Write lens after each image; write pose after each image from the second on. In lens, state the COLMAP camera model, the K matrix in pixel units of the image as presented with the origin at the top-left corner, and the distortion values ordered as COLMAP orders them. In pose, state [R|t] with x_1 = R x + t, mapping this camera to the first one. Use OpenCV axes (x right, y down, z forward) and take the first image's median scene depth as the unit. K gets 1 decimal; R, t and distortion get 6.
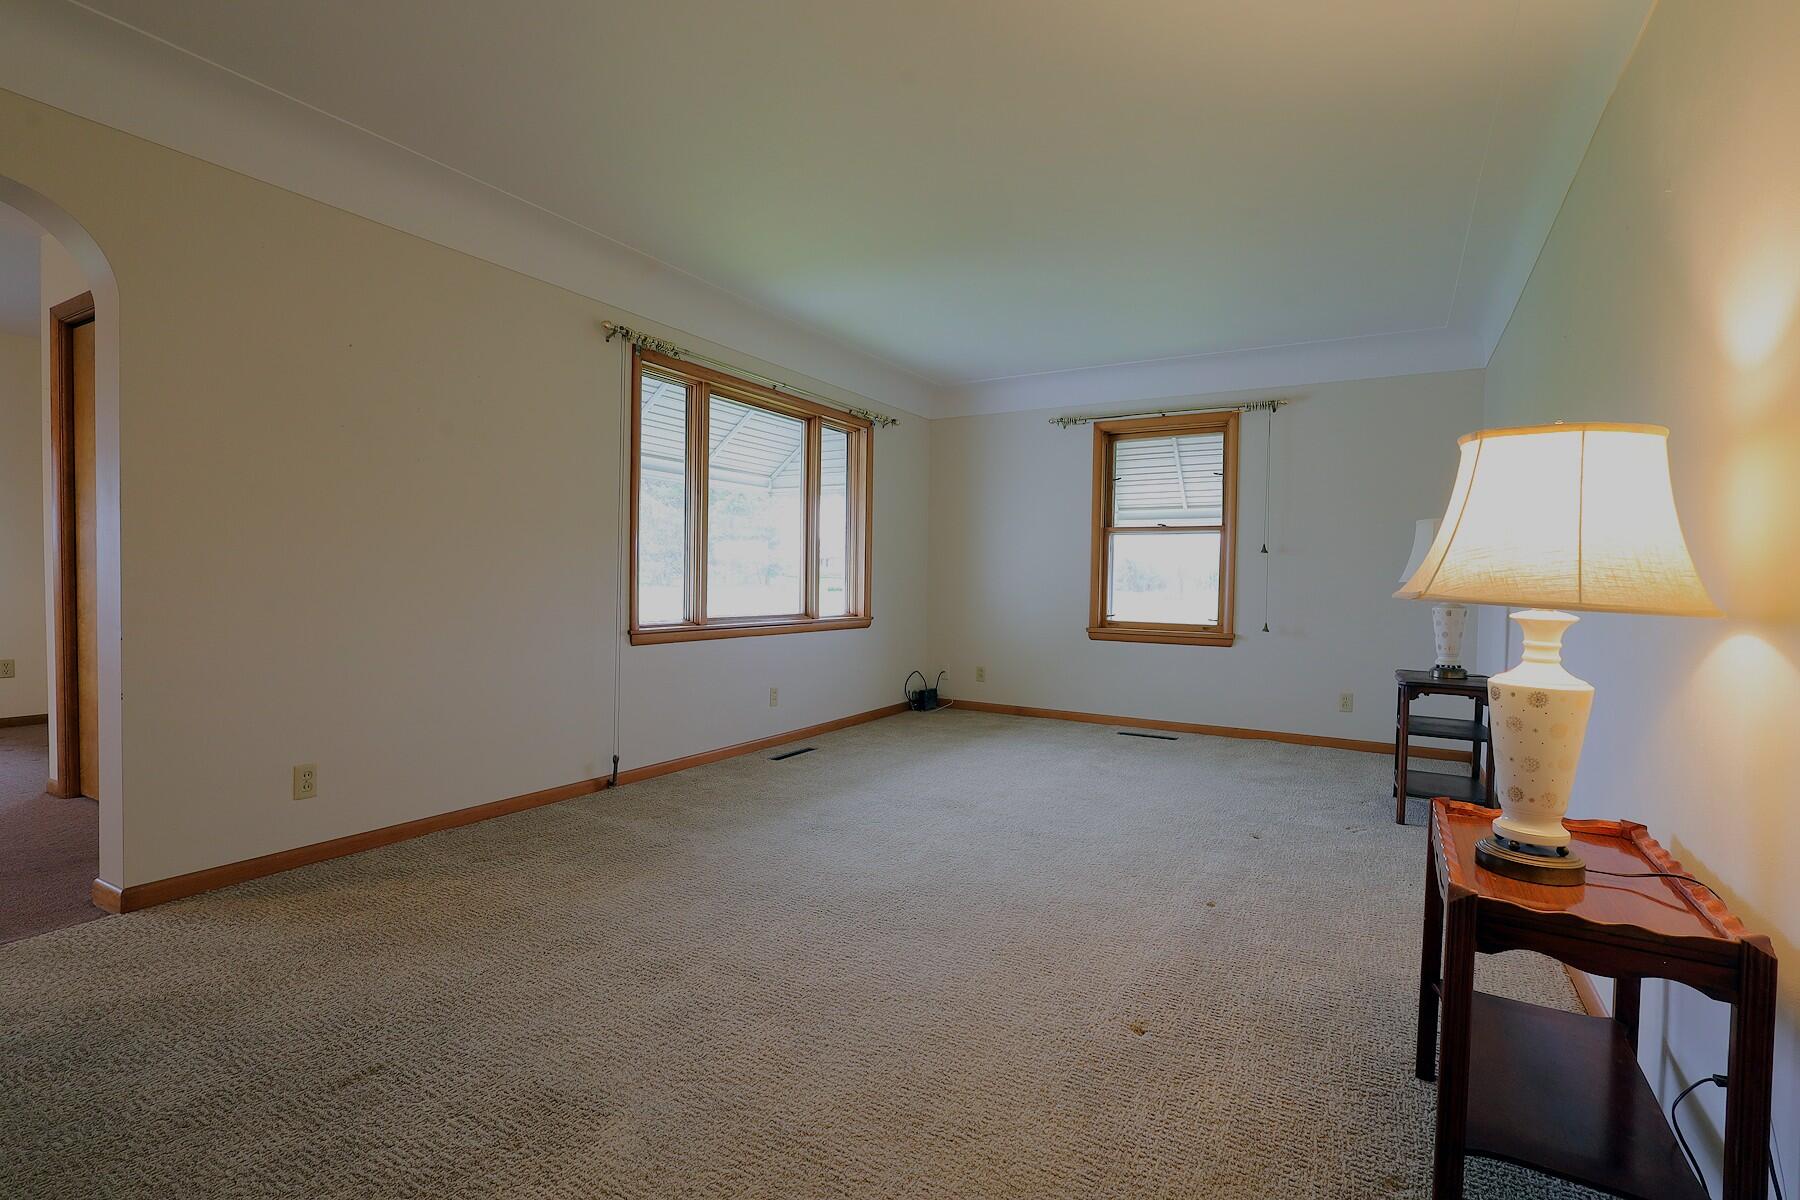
lens RADIAL K [[822.5, 0, 900.0], [0, 822.5, 600.0], [0, 0, 1]] dist [0.001991, 0.000179]
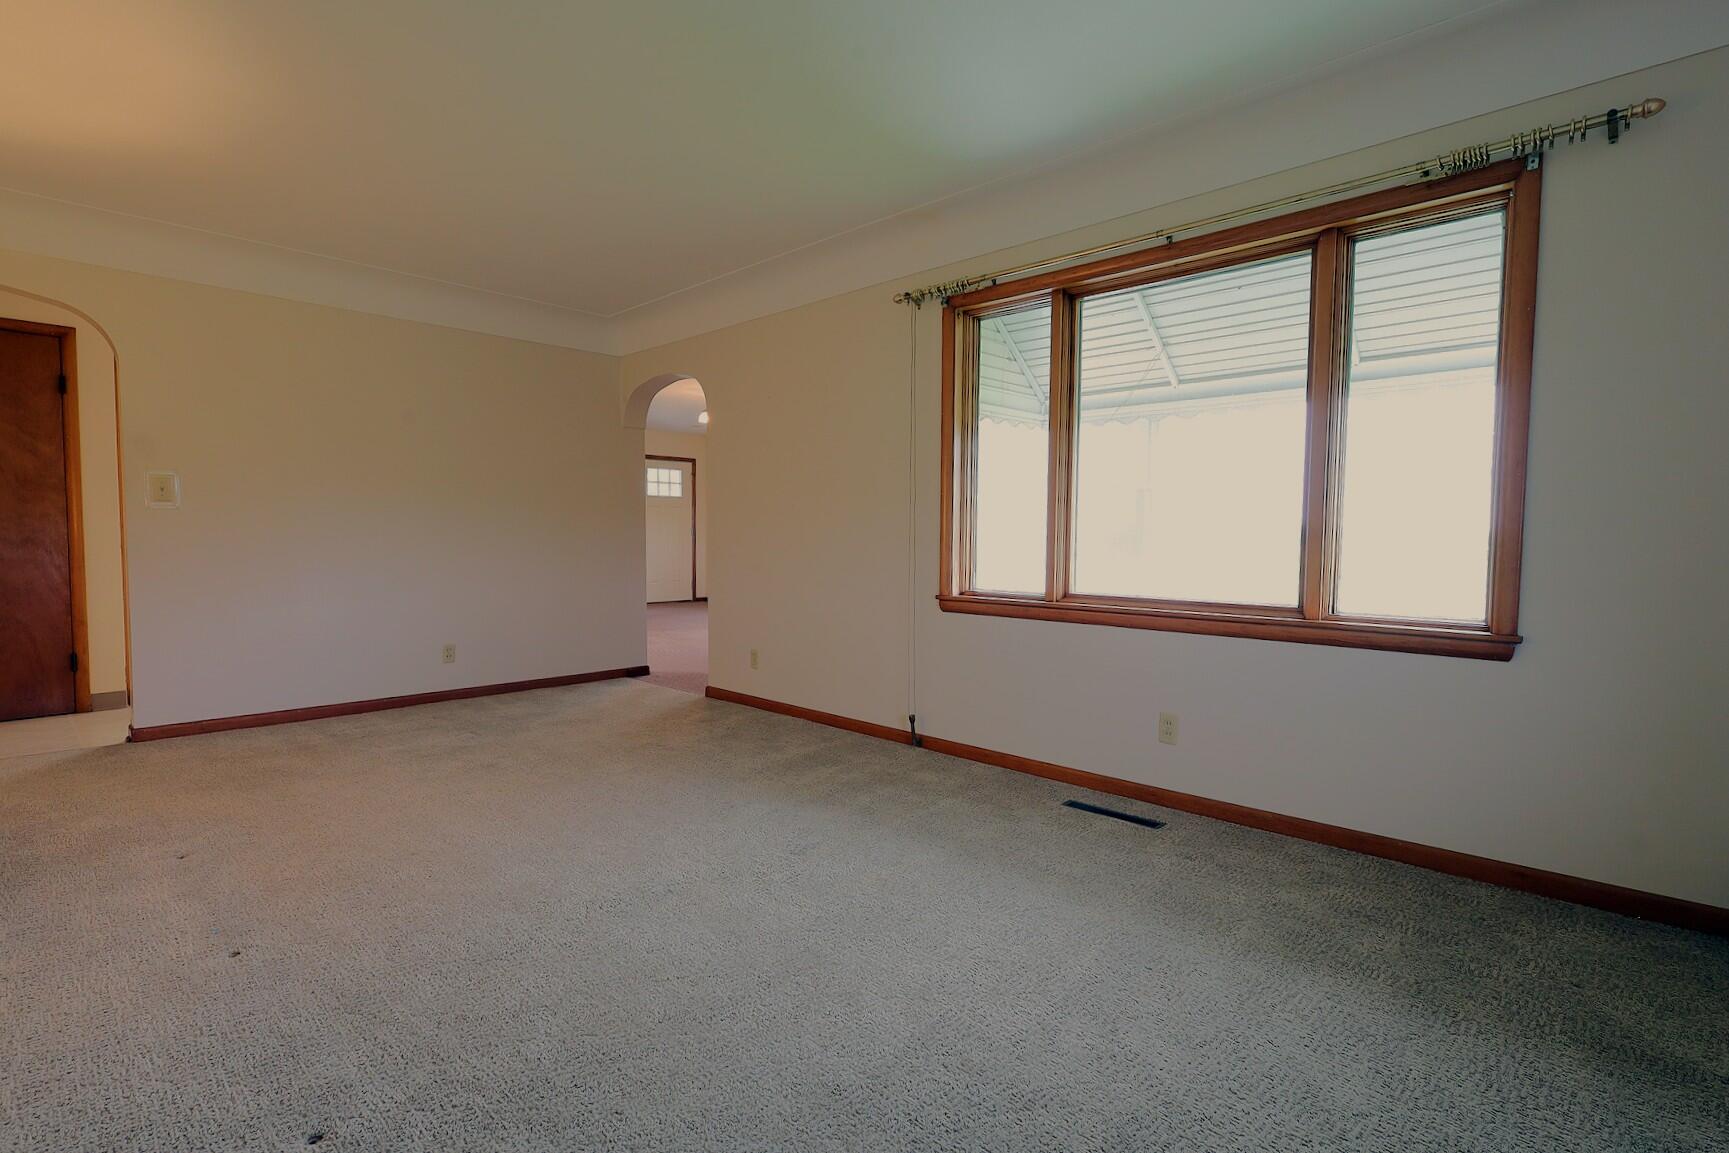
lens RADIAL K [[841.6, 0, 864.5], [0, 841.6, 576.5], [0, 0, 1]] dist [0.000776, 0.000097]
pose [[-0.243306, 0.024239, -0.969647, 0.523689], [-0.036472, 0.998752, 0.034118, -0.013064], [0.969264, 0.043666, -0.242118, 0.913941]]
